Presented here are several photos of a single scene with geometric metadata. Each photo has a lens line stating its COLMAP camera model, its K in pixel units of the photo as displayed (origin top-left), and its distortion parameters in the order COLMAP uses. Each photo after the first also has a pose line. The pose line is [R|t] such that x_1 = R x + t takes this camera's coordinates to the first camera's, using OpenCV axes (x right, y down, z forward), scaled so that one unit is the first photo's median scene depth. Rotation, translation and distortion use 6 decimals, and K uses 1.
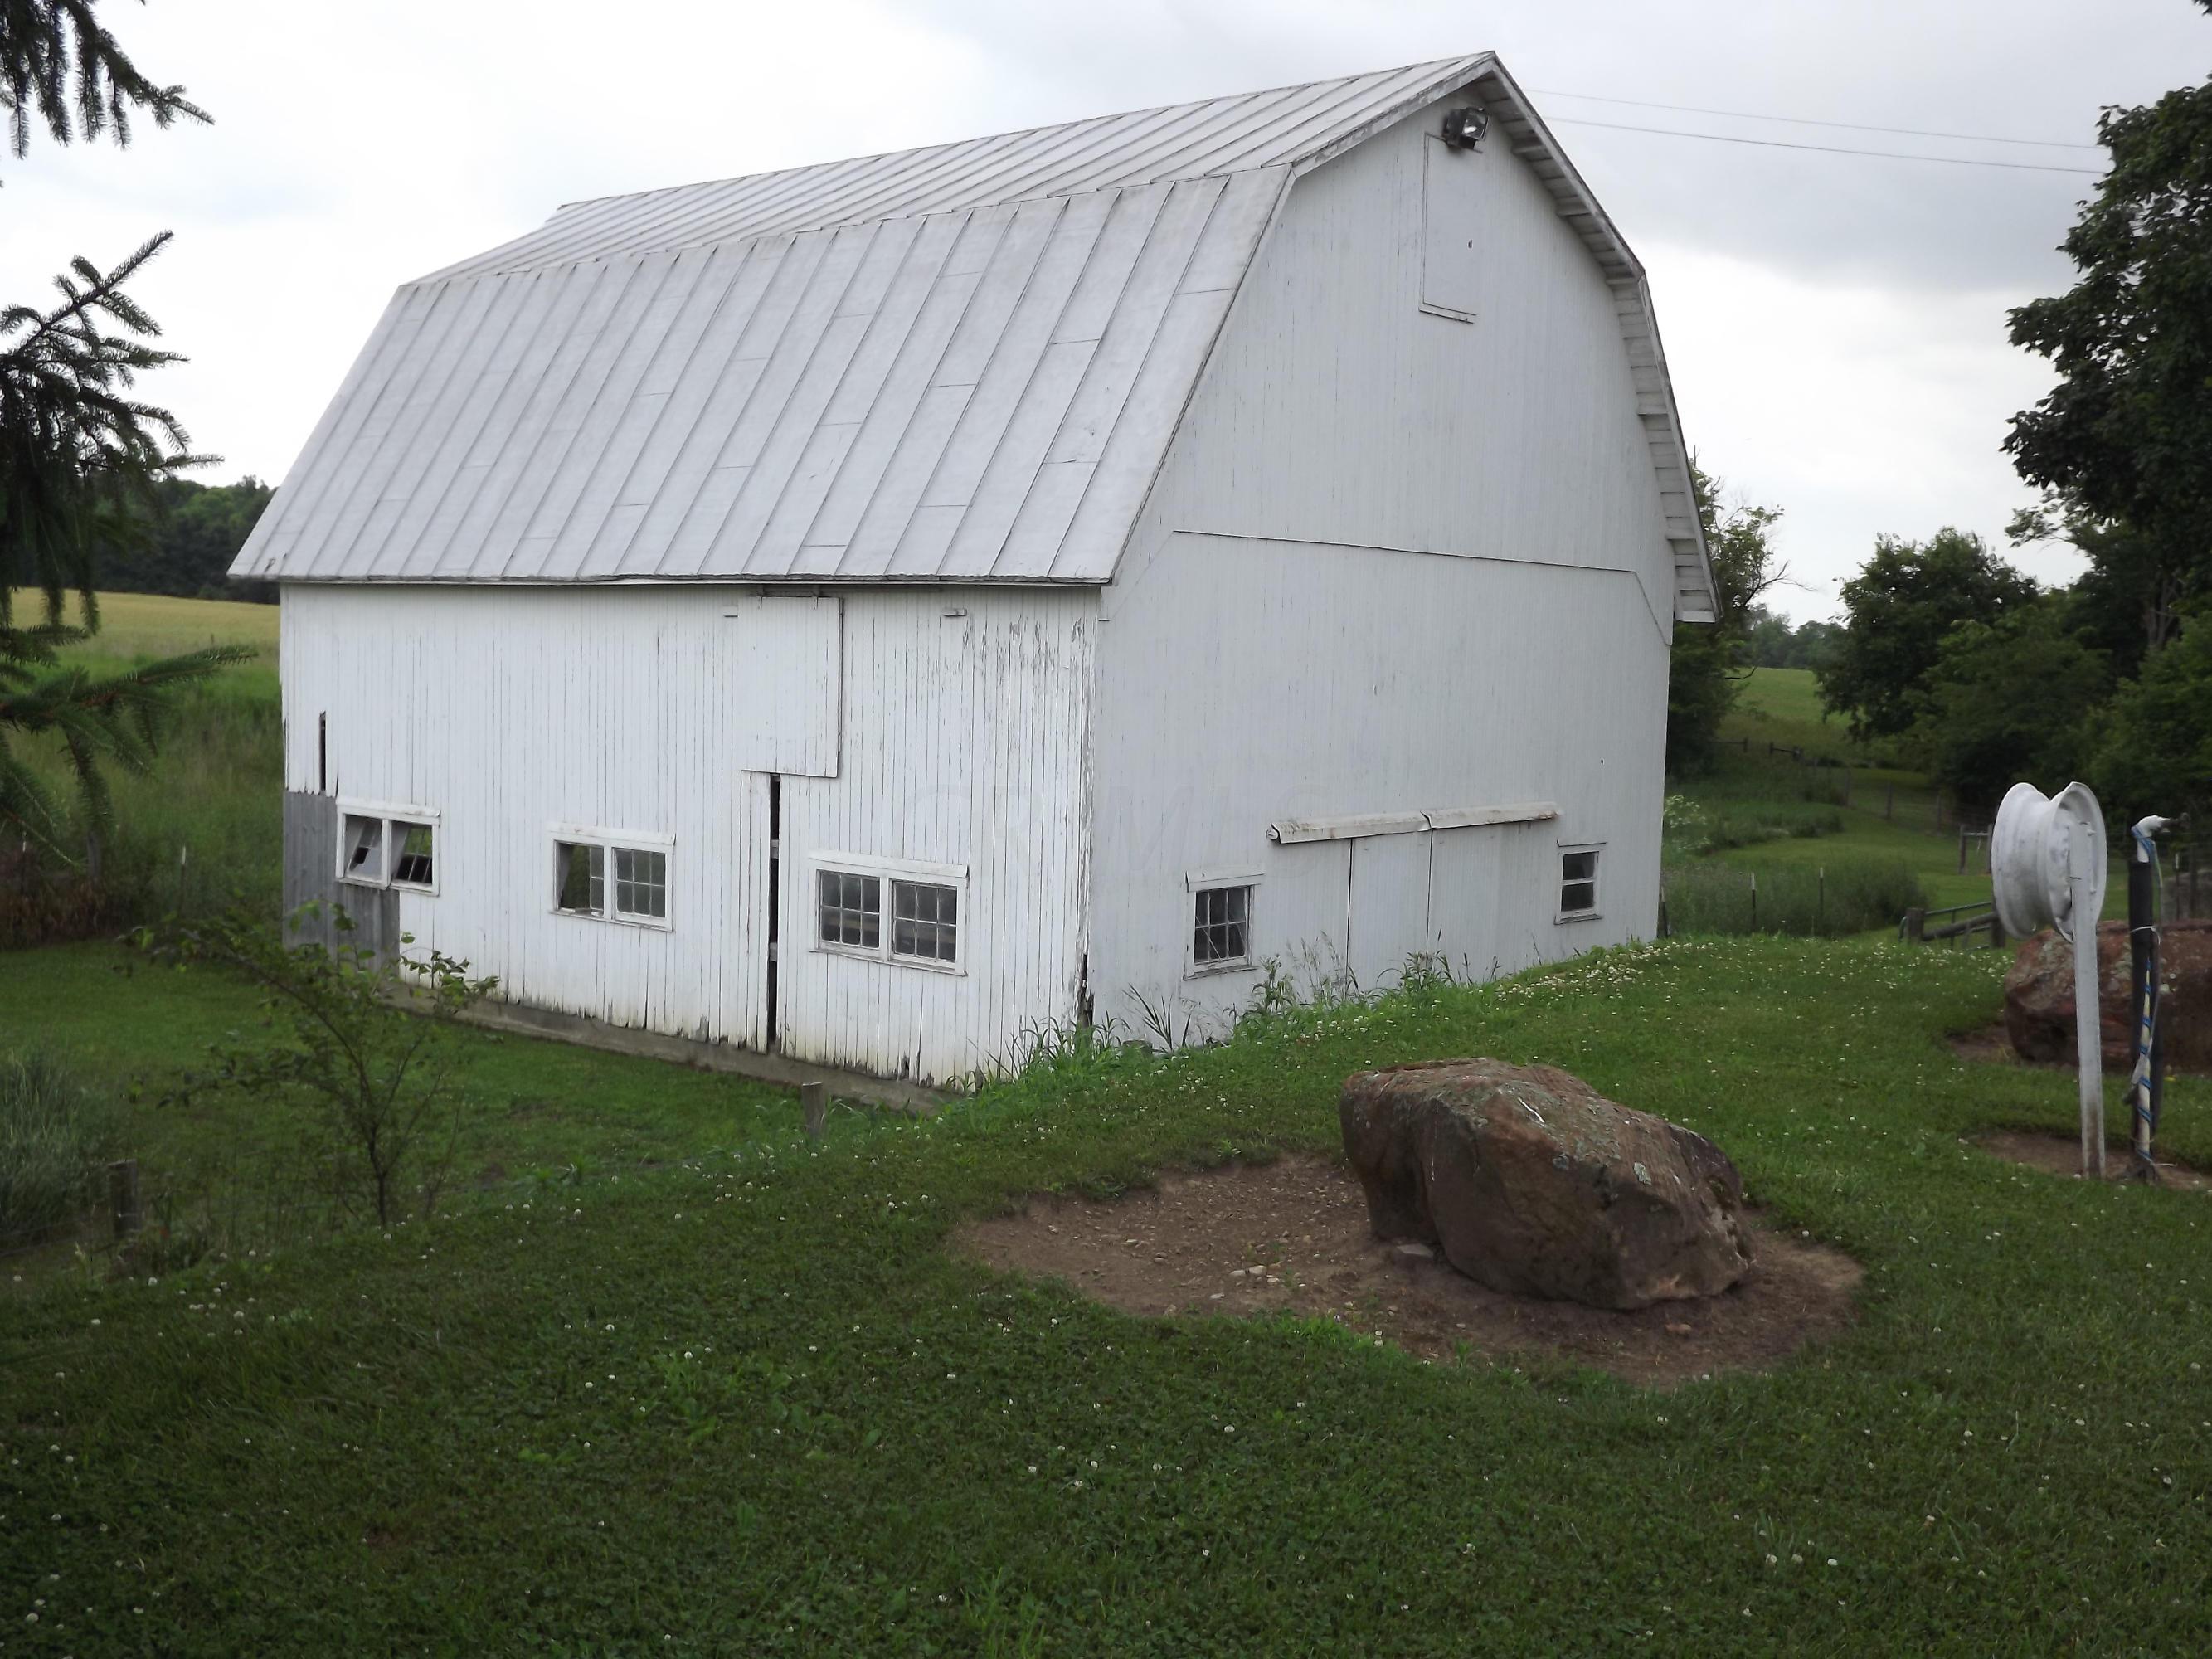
lens RADIAL K [[2566.6, 0, 1195.4], [0, 2566.6, 829.8], [0, 0, 1]] dist [-0.121092, -0.006279]
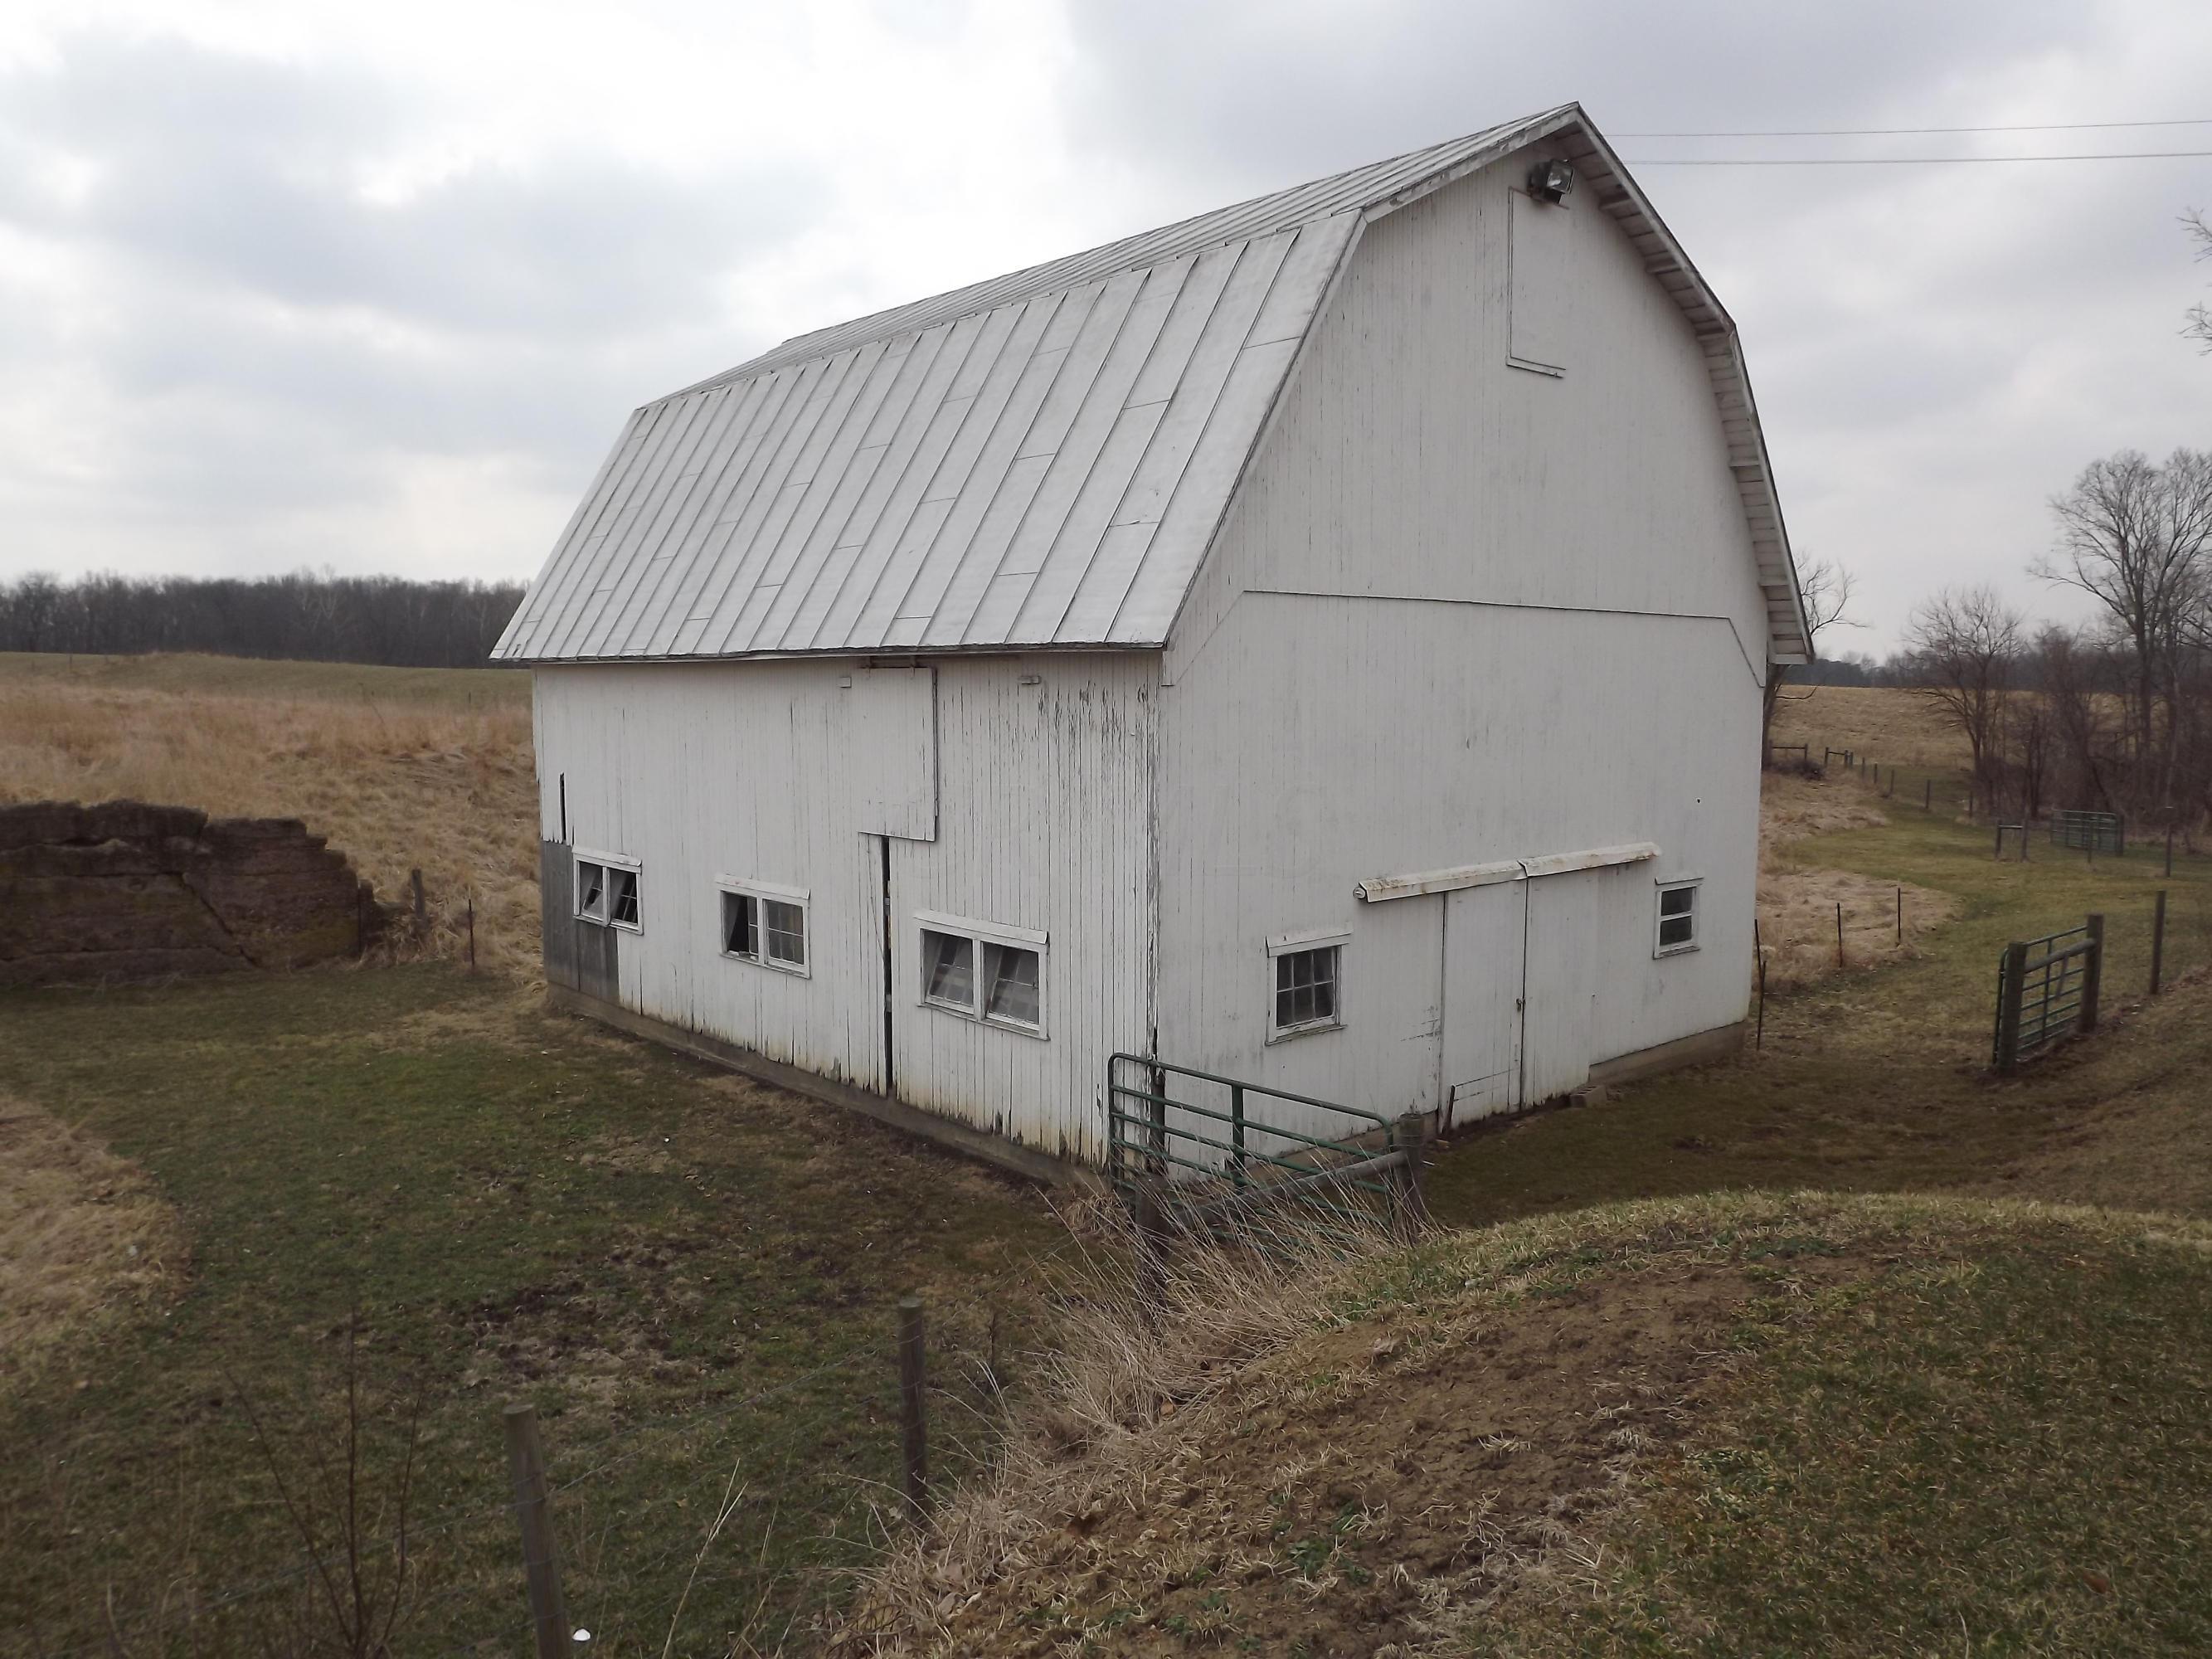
lens RADIAL K [[1689.2, 0, 1106.0], [0, 1689.2, 829.5], [0, 0, 1]] dist [-0.085873, 0.003752]
pose [[0.983922, -0.011734, -0.178214, 0.048549], [0.014411, 0.999802, 0.013734, -0.032468], [0.178018, -0.016081, 0.983896, 0.328736]]
